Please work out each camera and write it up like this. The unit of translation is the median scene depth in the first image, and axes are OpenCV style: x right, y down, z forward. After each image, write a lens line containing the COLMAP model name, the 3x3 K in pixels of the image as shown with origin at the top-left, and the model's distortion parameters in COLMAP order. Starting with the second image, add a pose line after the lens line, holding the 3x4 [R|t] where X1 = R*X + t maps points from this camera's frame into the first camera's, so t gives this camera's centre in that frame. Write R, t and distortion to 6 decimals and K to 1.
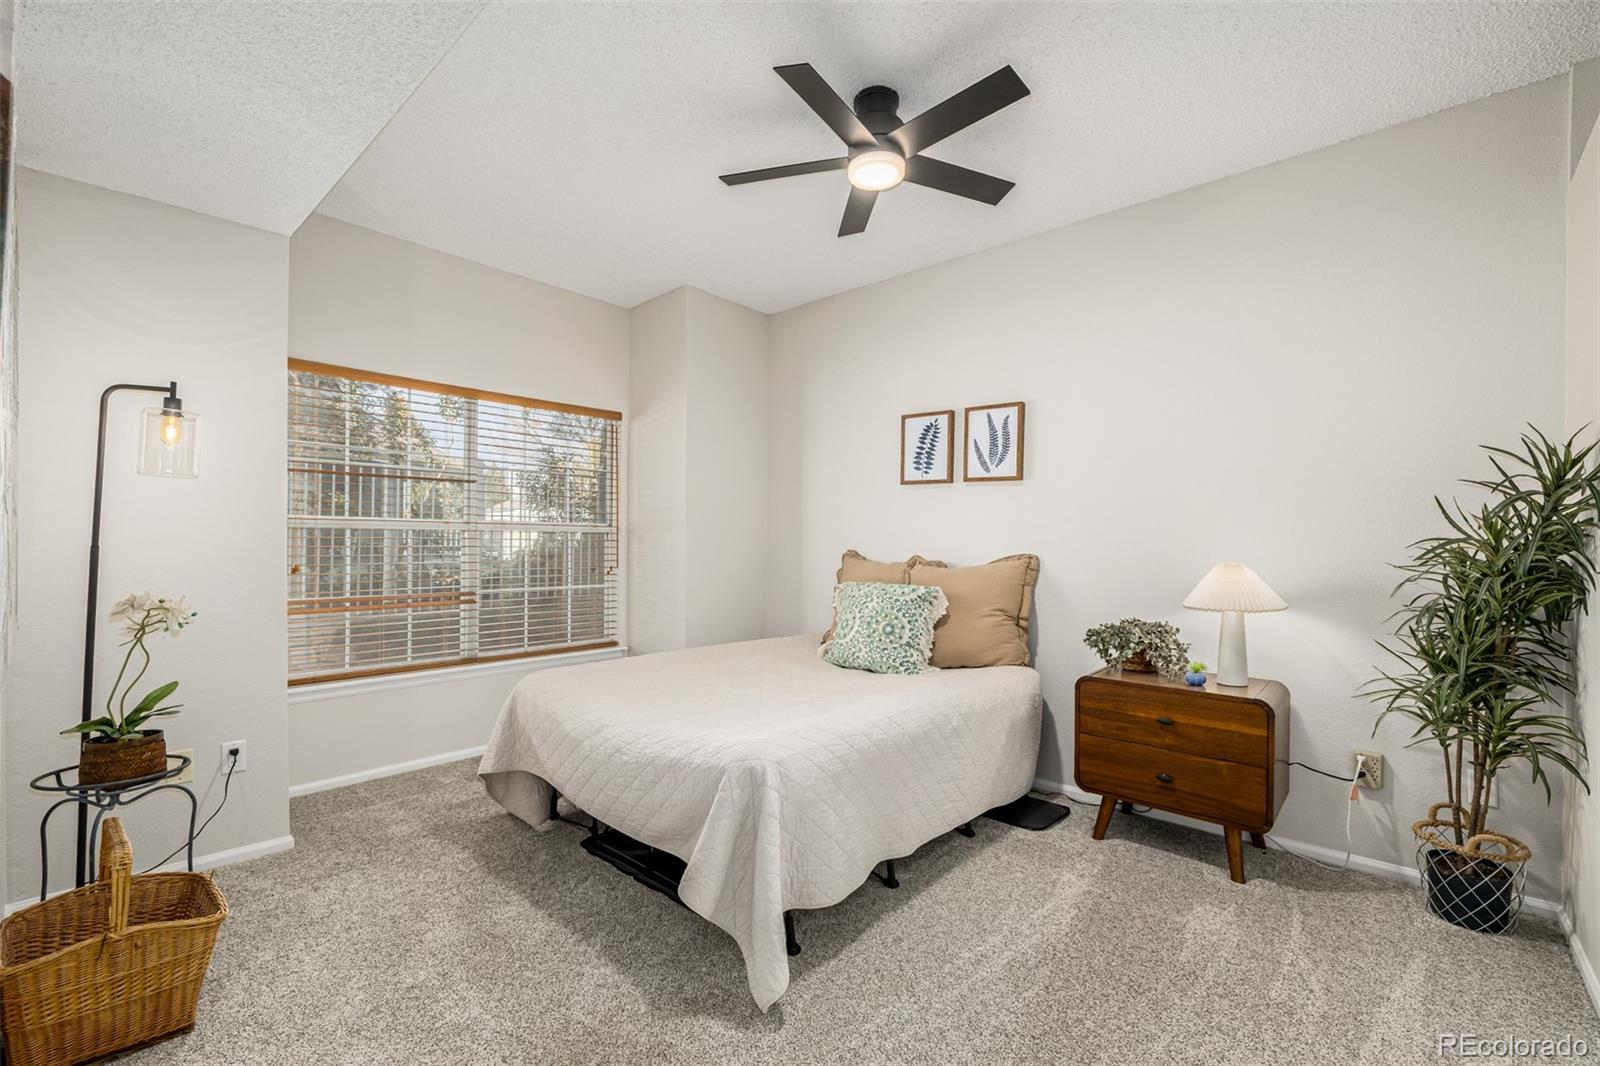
lens RADIAL K [[683.8, 0, 801.1], [0, 683.8, 542.1], [0, 0, 1]] dist [-0.000521, -0.000061]
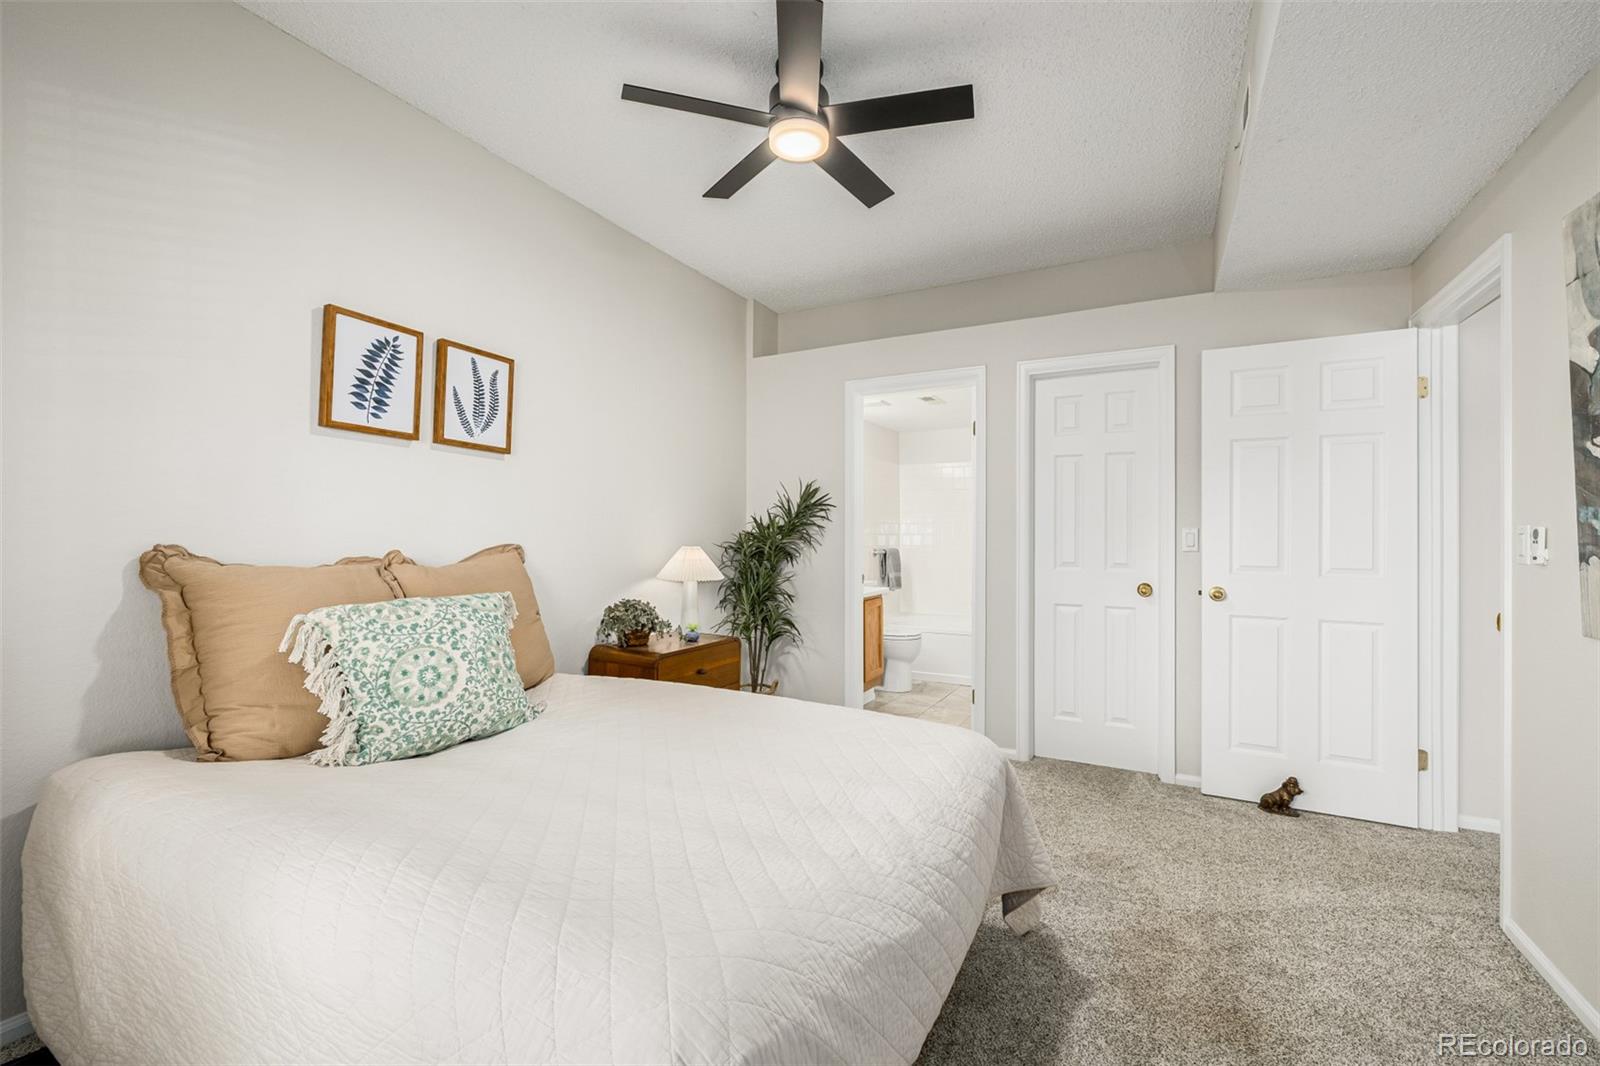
lens RADIAL K [[683.8, 0, 798.1], [0, 683.8, 525.4], [0, 0, 1]] dist [-0.000521, -0.000061]
pose [[-0.238779, 0.011426, 0.971007, -0.524240], [-0.000124, 0.999930, -0.011797, 0.004176], [-0.971074, -0.002937, -0.238761, 0.808462]]
